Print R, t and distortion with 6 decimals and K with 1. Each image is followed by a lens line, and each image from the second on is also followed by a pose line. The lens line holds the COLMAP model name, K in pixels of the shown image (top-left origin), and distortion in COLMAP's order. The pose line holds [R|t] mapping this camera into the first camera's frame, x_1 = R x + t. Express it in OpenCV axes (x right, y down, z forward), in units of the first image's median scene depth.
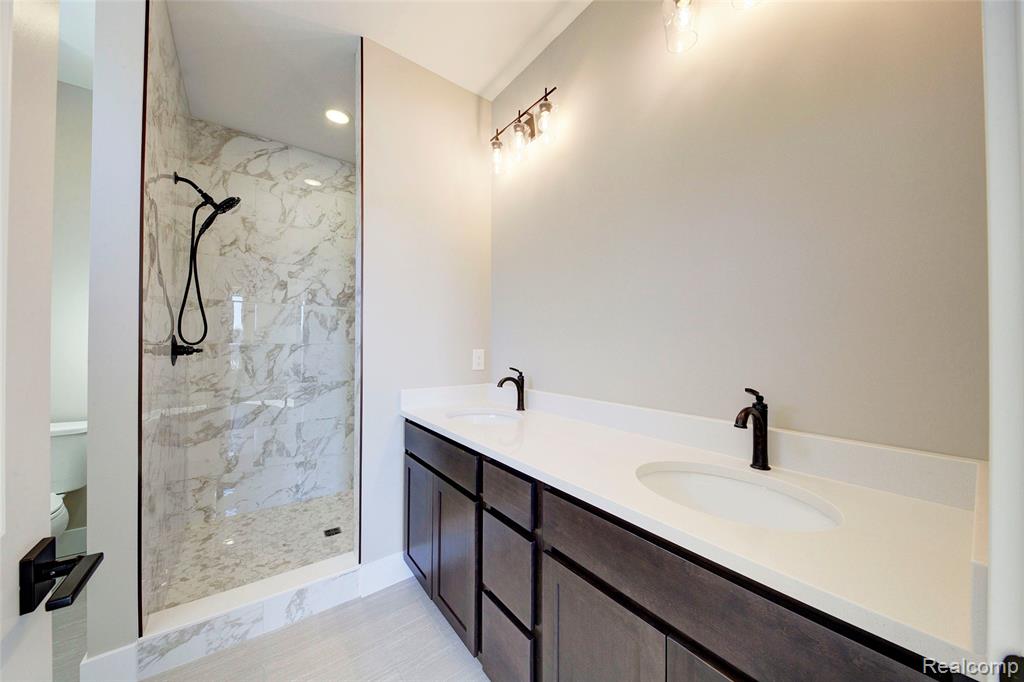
lens RADIAL K [[352.5, 0, 512.7], [0, 352.5, 343.0], [0, 0, 1]] dist [0.000106, -0.001334]
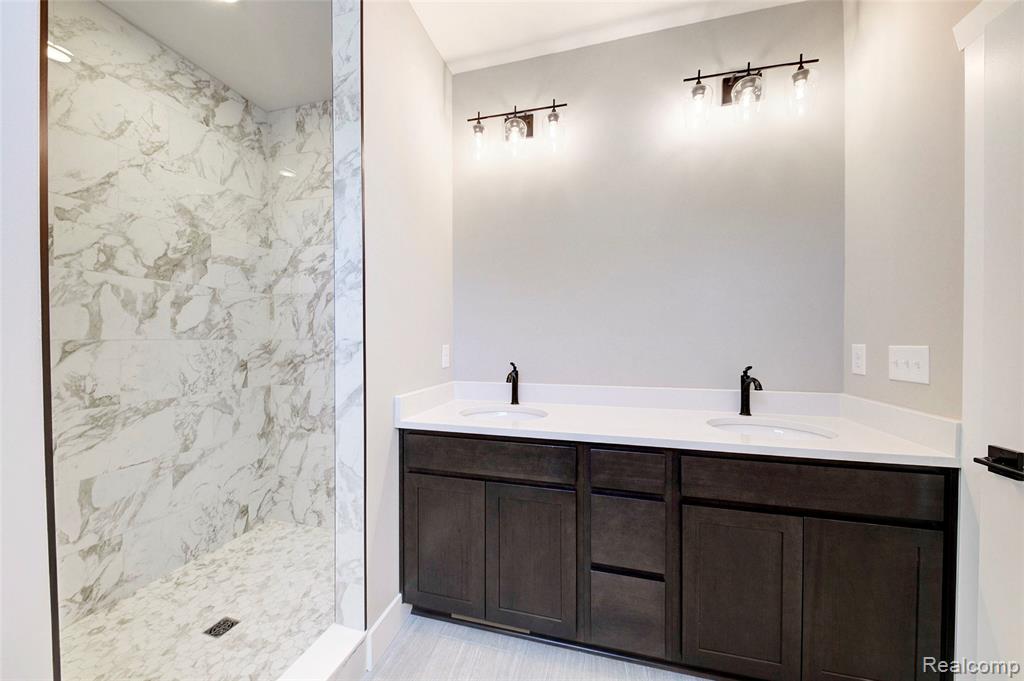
lens RADIAL K [[352.5, 0, 516.3], [0, 352.5, 343.1], [0, 0, 1]] dist [0.000106, -0.001334]
pose [[0.789714, -0.010616, 0.613383, -0.398693], [-0.000322, 0.999843, 0.017719, -0.002488], [-0.613475, -0.014190, 0.789587, 0.131553]]
